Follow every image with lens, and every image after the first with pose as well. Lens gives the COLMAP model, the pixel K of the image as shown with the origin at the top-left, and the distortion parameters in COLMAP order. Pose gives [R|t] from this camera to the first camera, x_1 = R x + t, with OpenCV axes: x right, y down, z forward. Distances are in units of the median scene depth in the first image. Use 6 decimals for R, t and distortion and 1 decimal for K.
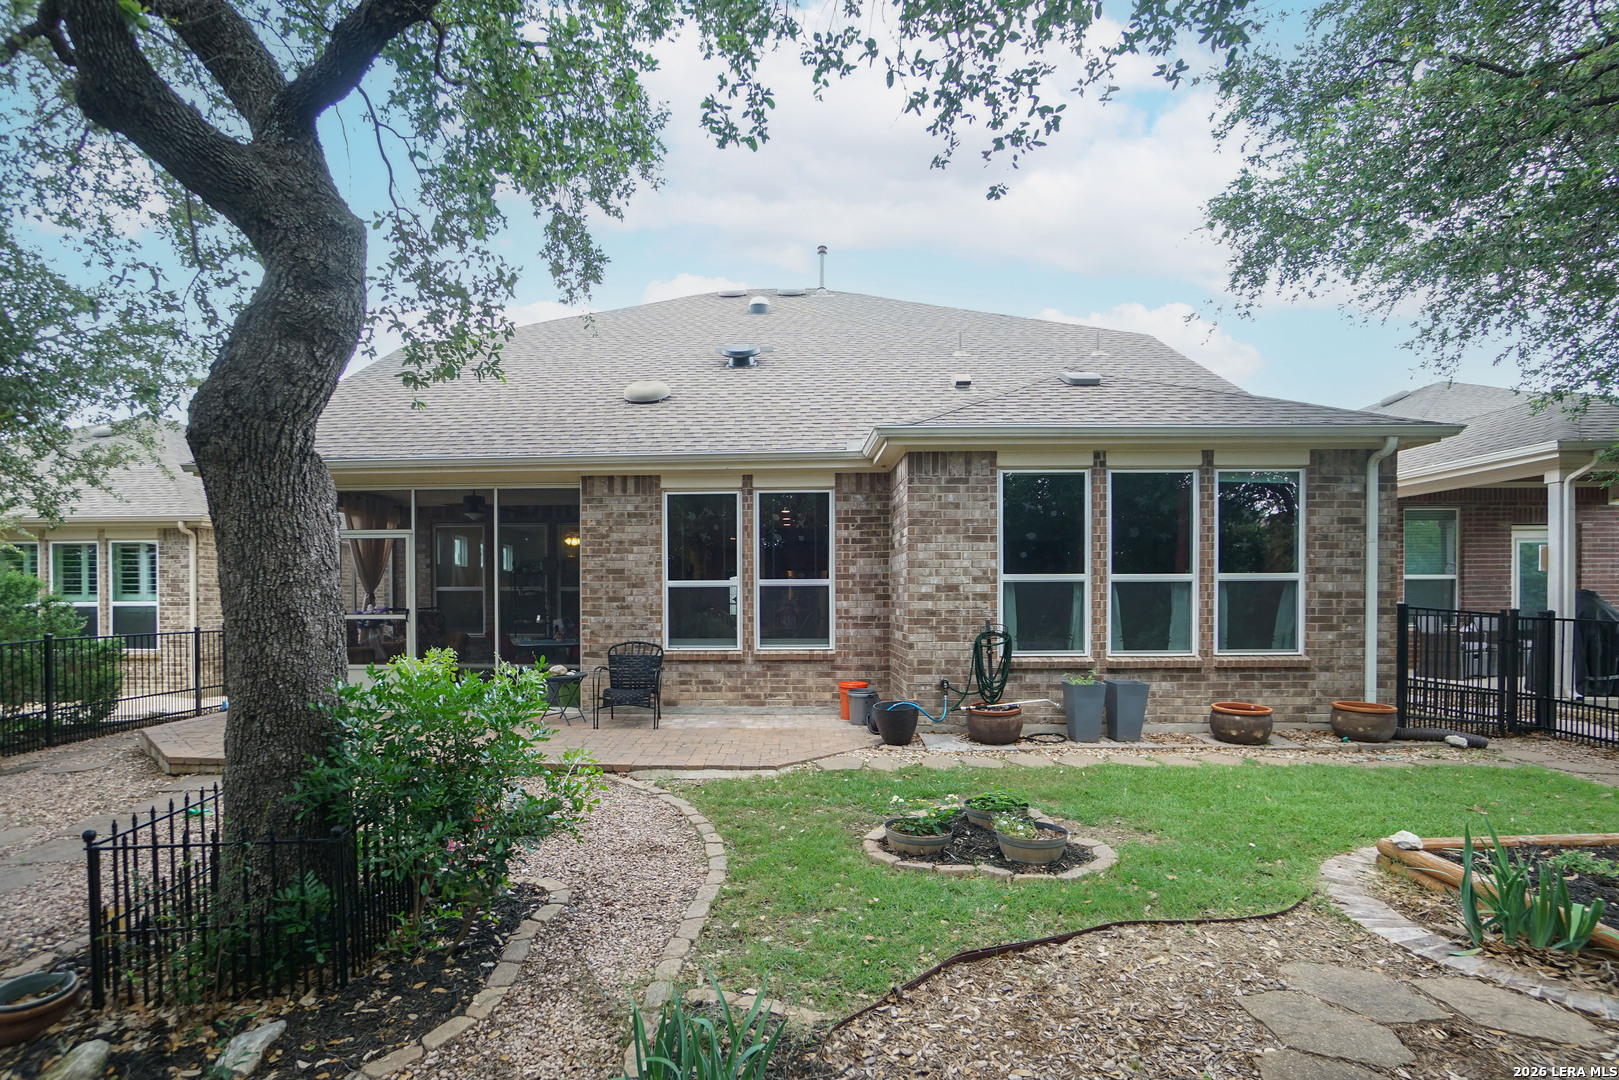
lens RADIAL K [[778.9, 0, 809.4], [0, 778.9, 596.7], [0, 0, 1]] dist [-0.028203, -0.000098]
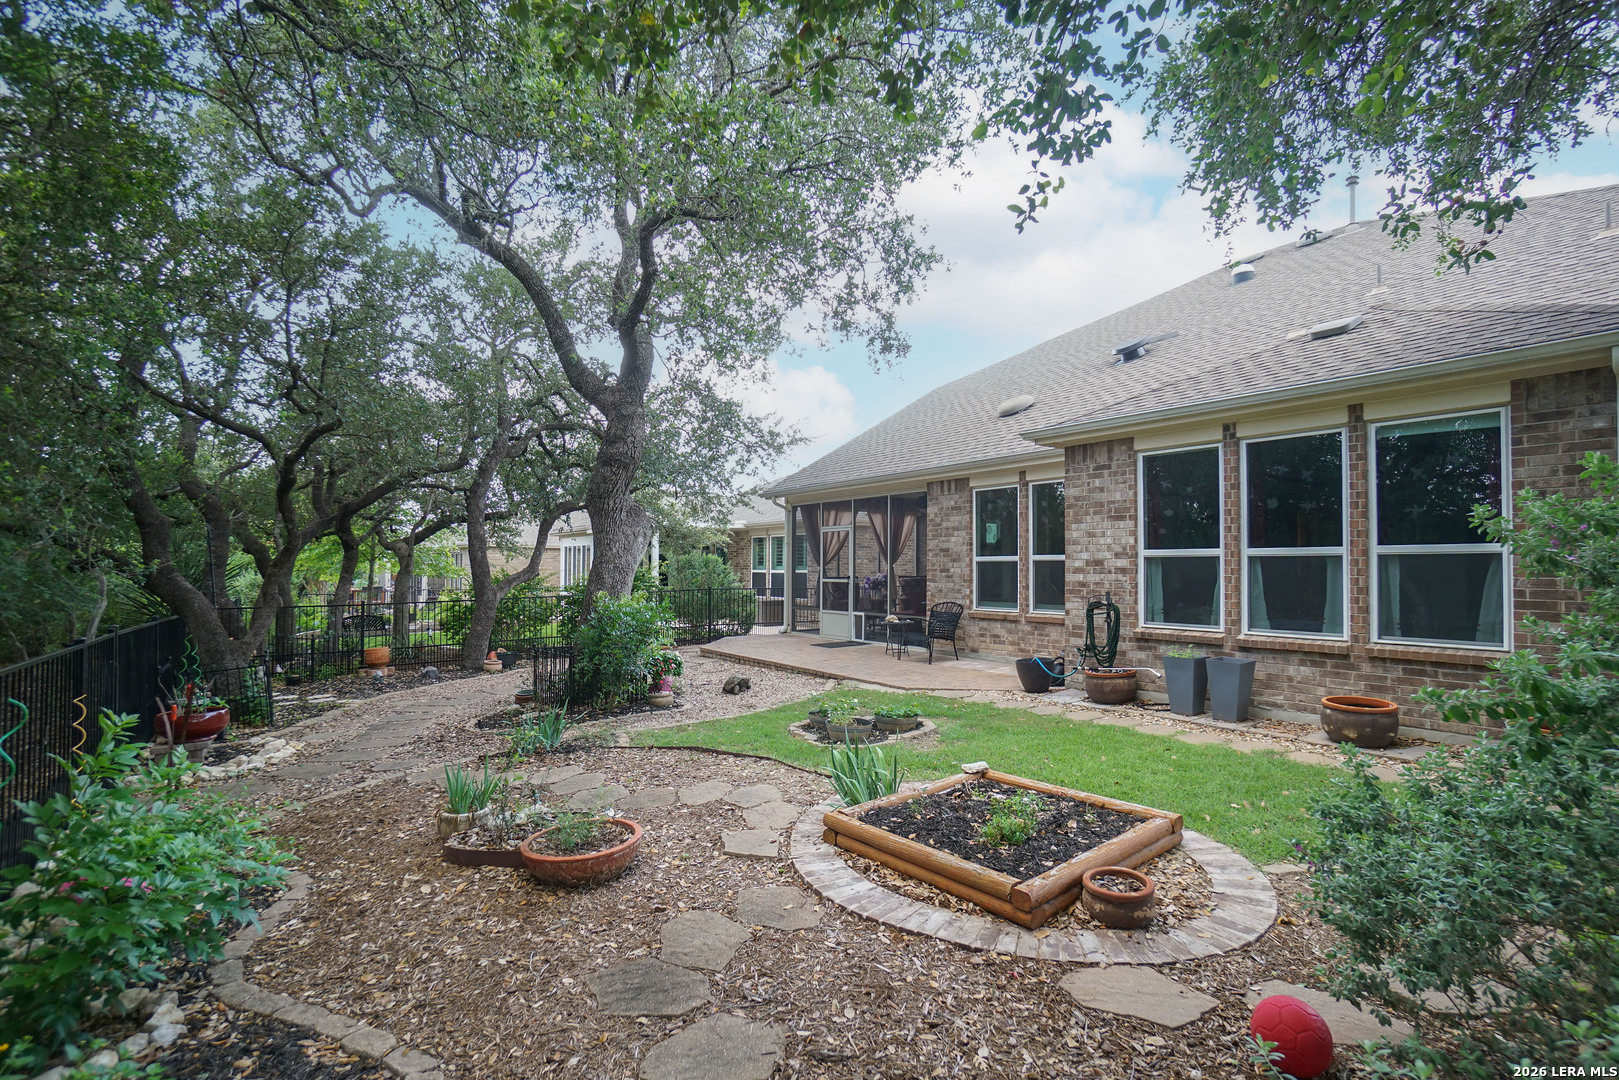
lens RADIAL K [[748.3, 0, 809.5], [0, 748.3, 540.0], [0, 0, 1]] dist [0.000423, 0.000214]
pose [[0.616483, -0.023070, -0.787030, 0.780665], [-0.006650, 0.999382, -0.034504, -0.003911], [0.787340, 0.026505, 0.615949, 0.001781]]
